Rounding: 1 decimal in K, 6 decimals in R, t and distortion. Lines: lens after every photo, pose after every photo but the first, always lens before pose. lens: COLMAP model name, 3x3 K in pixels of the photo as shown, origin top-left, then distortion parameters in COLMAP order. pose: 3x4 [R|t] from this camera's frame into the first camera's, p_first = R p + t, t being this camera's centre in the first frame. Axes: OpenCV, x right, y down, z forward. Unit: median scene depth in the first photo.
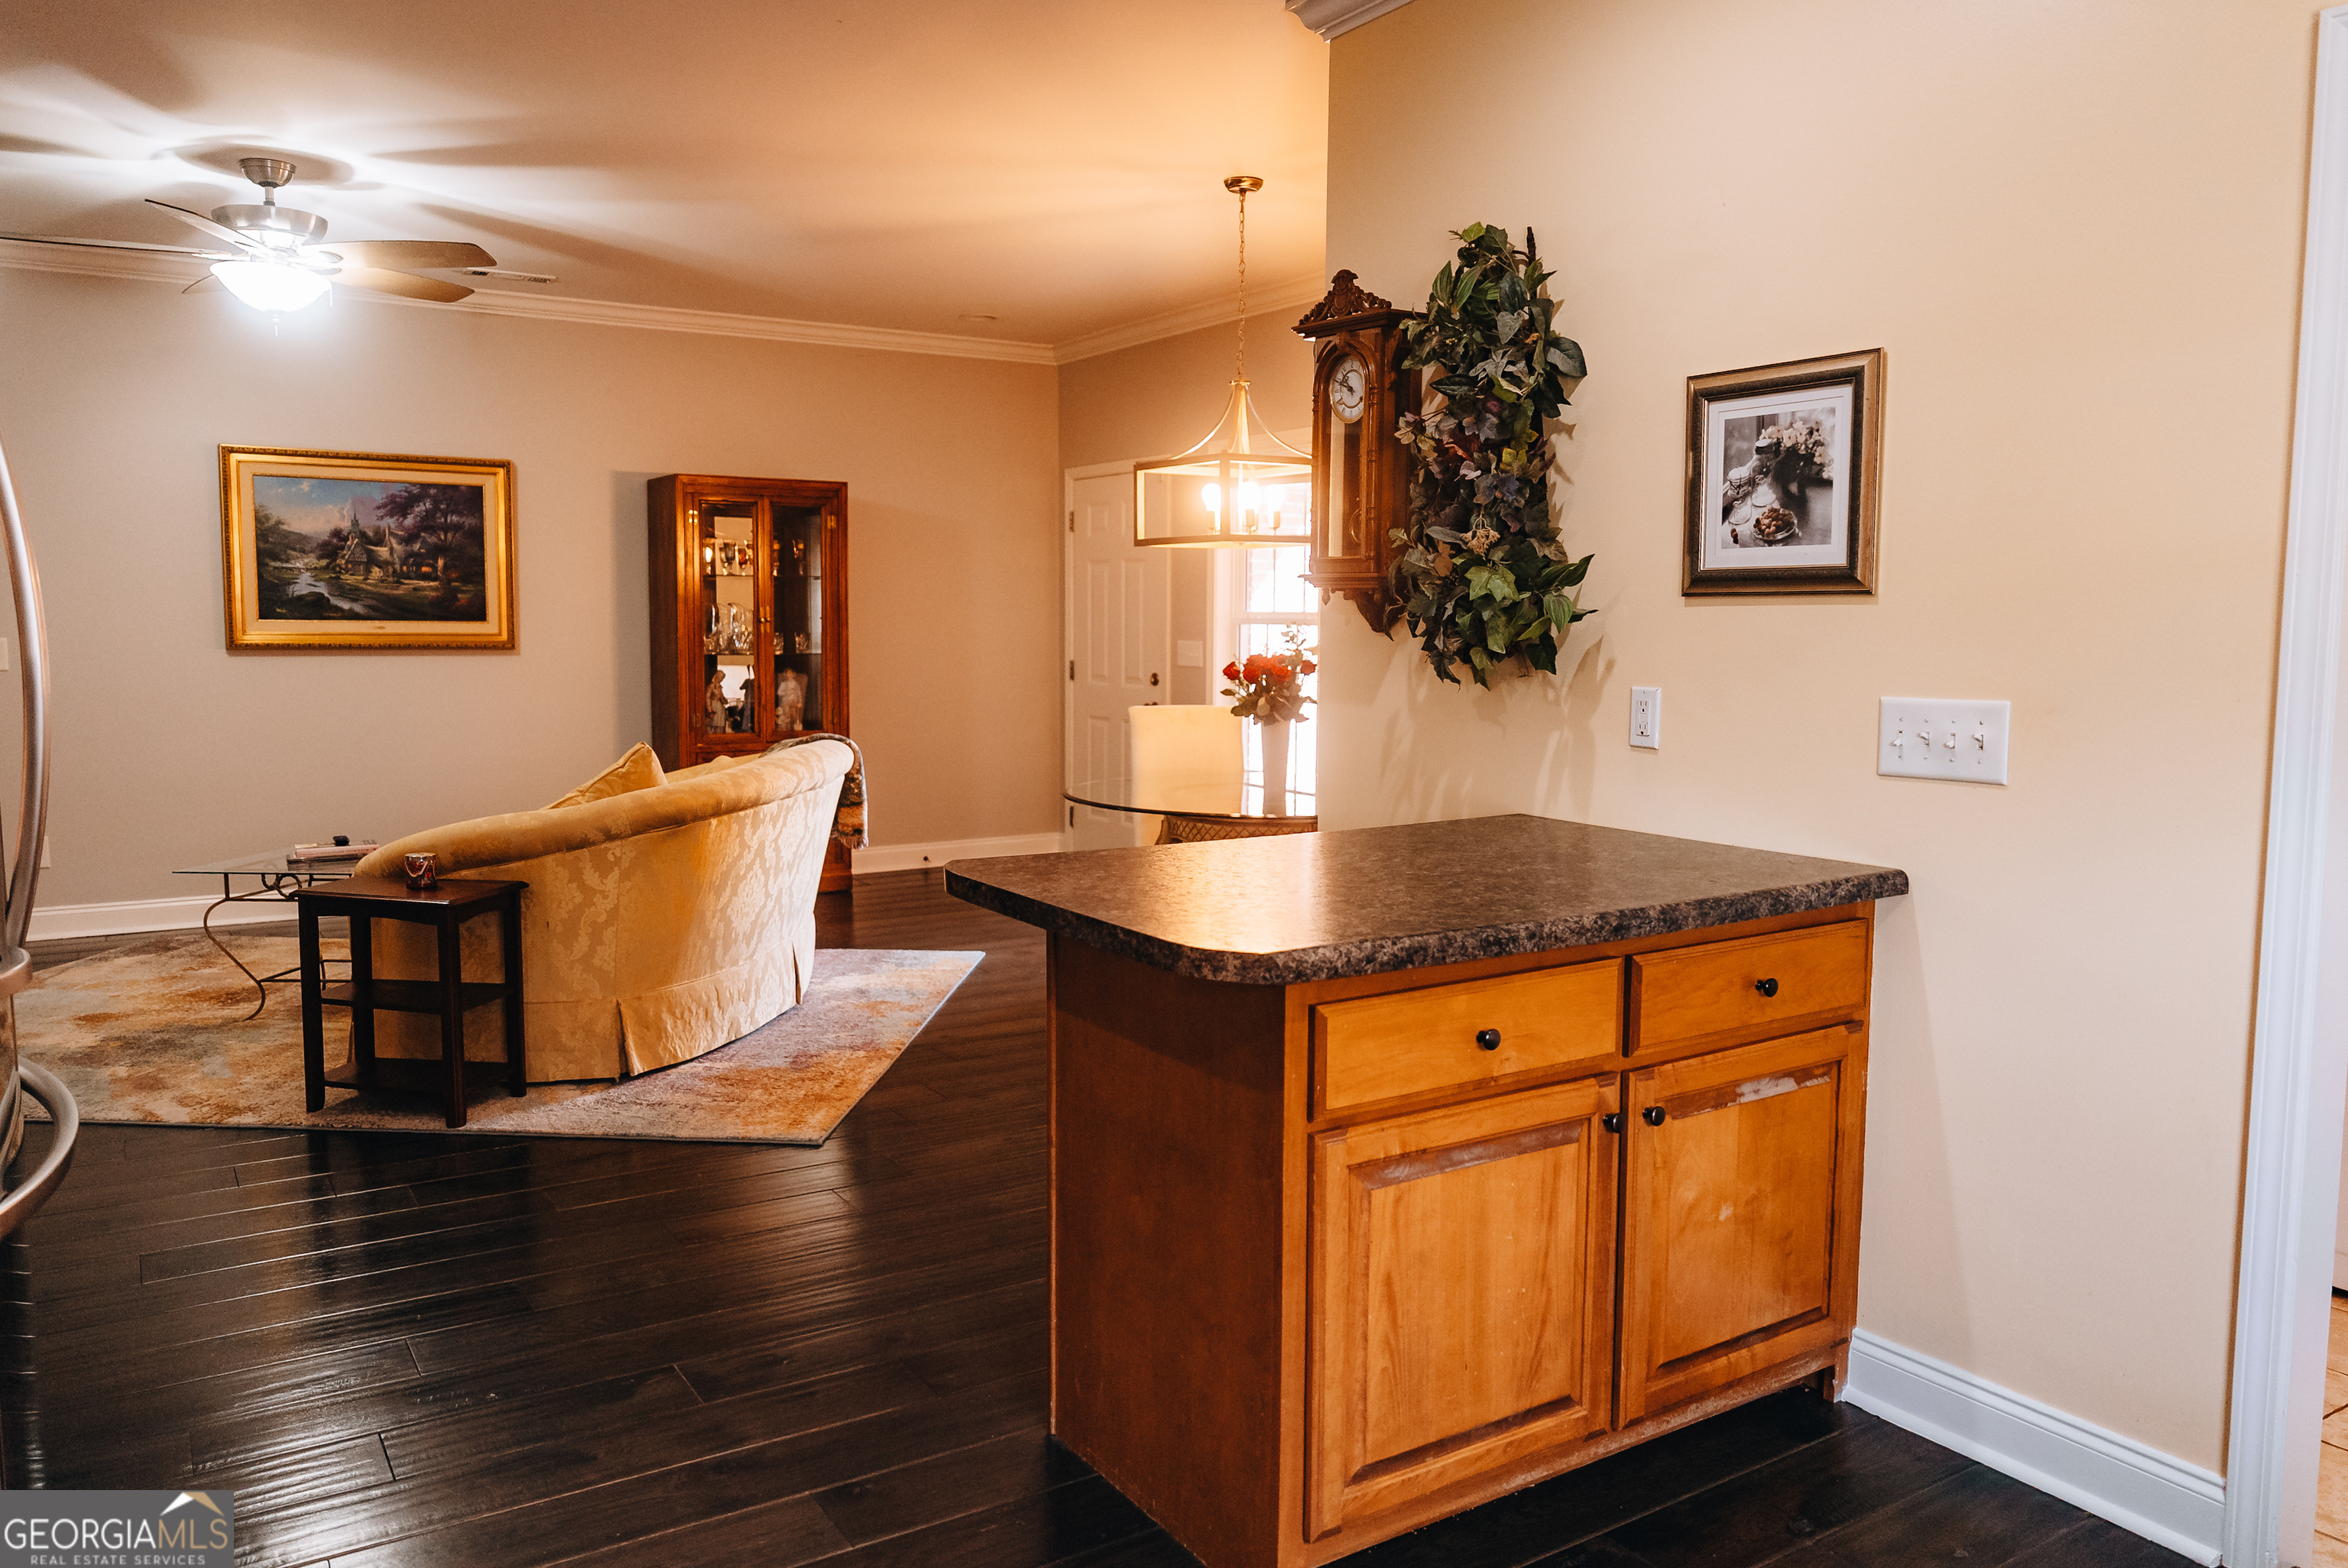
lens RADIAL K [[1576.3, 0, 1168.3], [0, 1576.3, 770.6], [0, 0, 1]] dist [-0.010334, 0.009409]
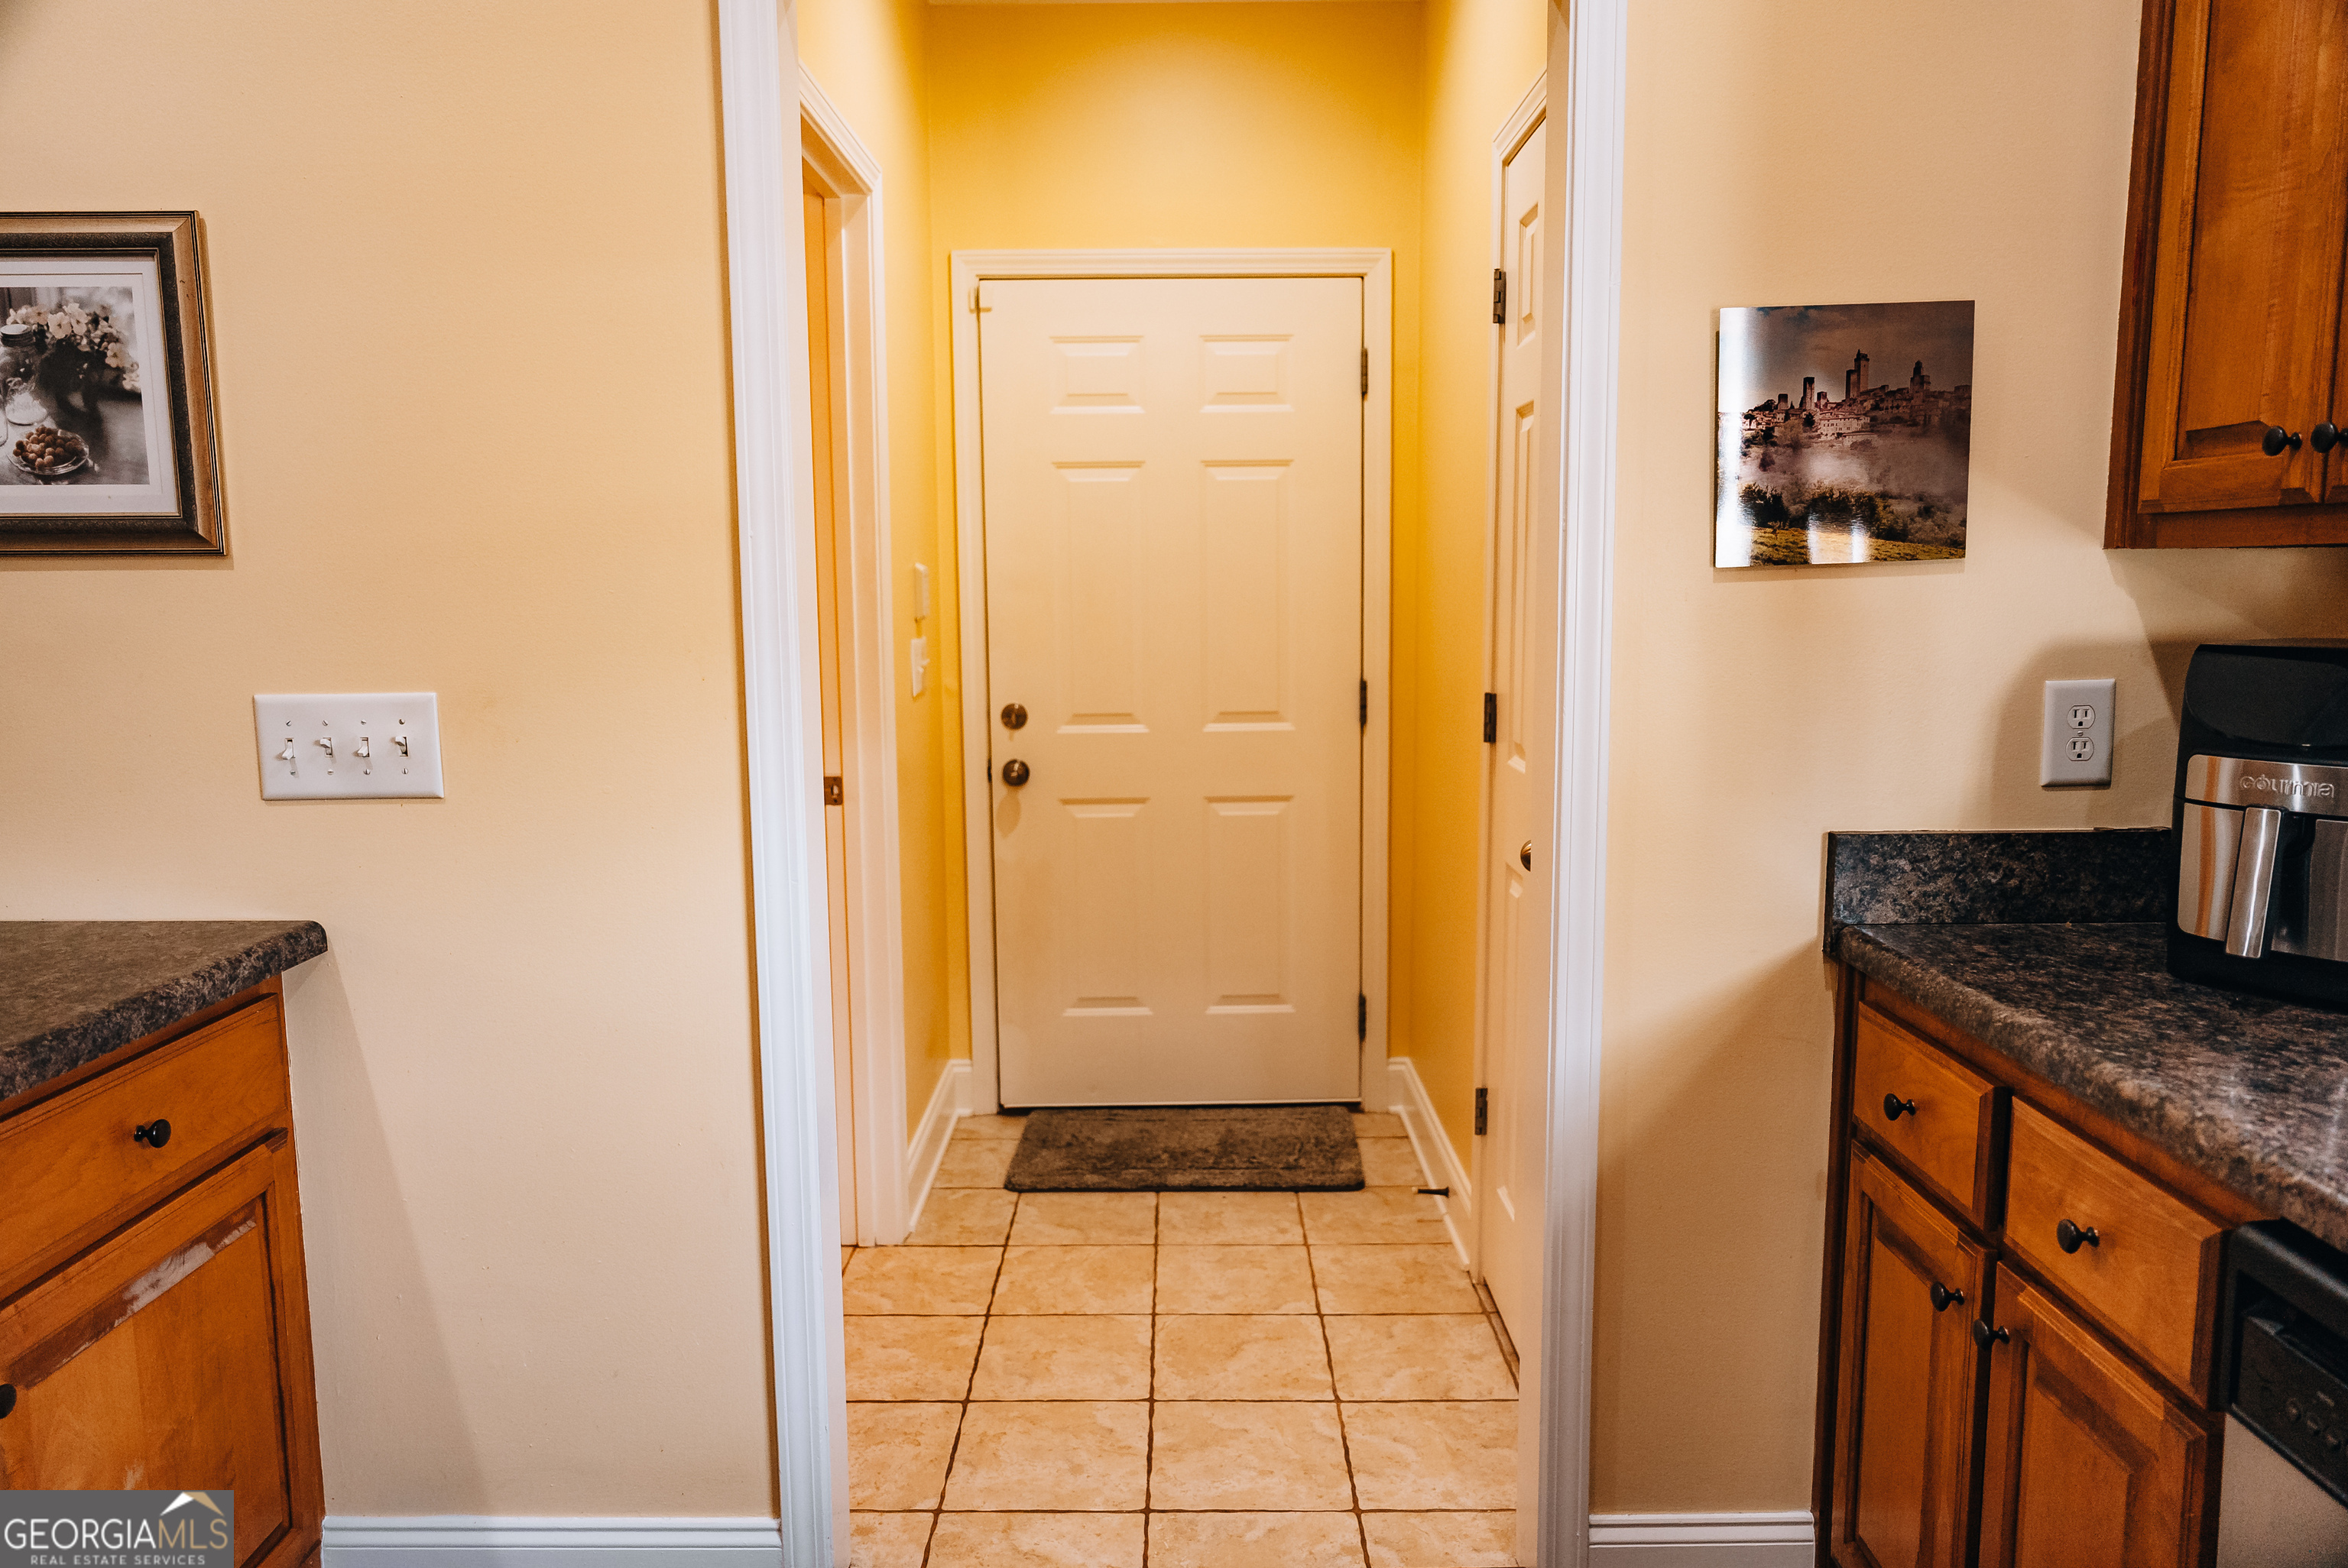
lens RADIAL K [[1576.3, 0, 1168.3], [0, 1576.3, 770.6], [0, 0, 1]] dist [-0.010334, 0.009409]
pose [[0.525757, -0.113172, 0.843073, 0.052175], [0.088064, 0.993026, 0.078383, -0.031899], [-0.846064, 0.033034, 0.532057, 0.247147]]
